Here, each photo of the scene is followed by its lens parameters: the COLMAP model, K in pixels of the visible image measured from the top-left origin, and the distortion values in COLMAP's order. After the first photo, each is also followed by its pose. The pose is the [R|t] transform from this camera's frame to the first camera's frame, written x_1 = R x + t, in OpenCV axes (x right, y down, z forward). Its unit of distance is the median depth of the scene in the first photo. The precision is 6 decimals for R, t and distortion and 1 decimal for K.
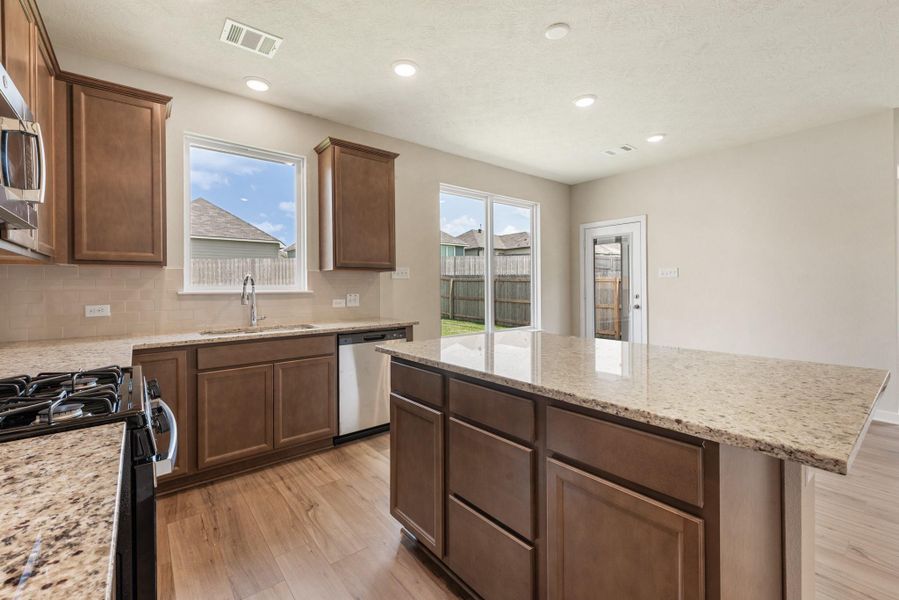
lens RADIAL K [[381.9, 0, 450.7], [0, 381.9, 290.4], [0, 0, 1]] dist [0.009803, -0.000187]
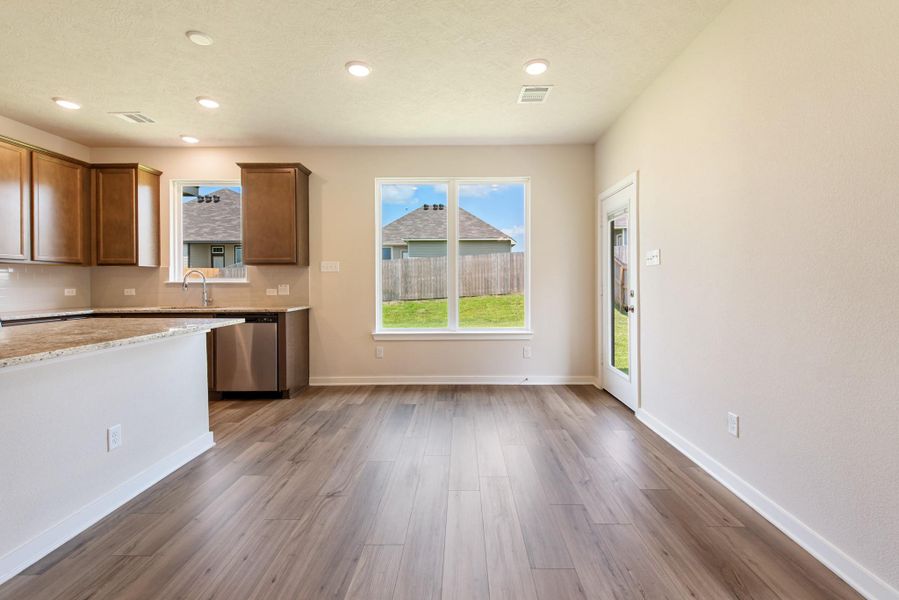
lens RADIAL K [[394.3, 0, 461.9], [0, 394.3, 283.1], [0, 0, 1]] dist [0.000302, -0.000378]
pose [[0.777066, 0.005879, -0.629392, 0.992040], [-0.008924, 0.999959, -0.001677, 0.001432], [0.629356, 0.006920, 0.777086, 0.394010]]
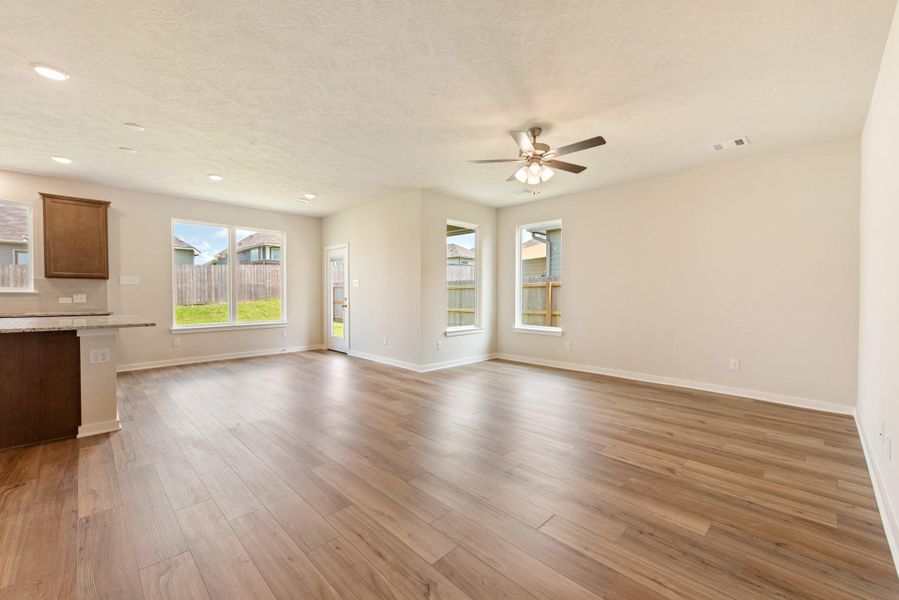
lens RADIAL K [[369.6, 0, 449.5], [0, 369.6, 300.0], [0, 0, 1]] dist [0.008352, -0.000120]
pose [[0.995003, 0.007706, 0.099552, 1.059415], [-0.008409, 0.999943, 0.006644, 0.010300], [-0.099495, -0.007448, 0.995010, -0.603228]]
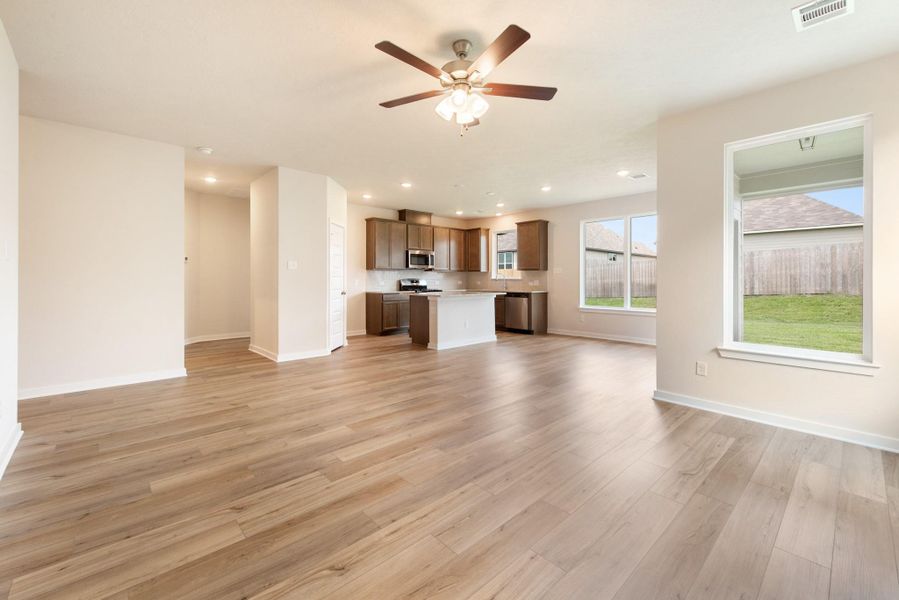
lens RADIAL K [[376.4, 0, 447.7], [0, 376.4, 278.2], [0, 0, 1]] dist [0.009470, -0.000218]
pose [[0.065284, 0.005205, -0.997853, 2.100465], [-0.013874, 0.999894, 0.004308, -0.004845], [0.997770, 0.013563, 0.065349, 0.302249]]
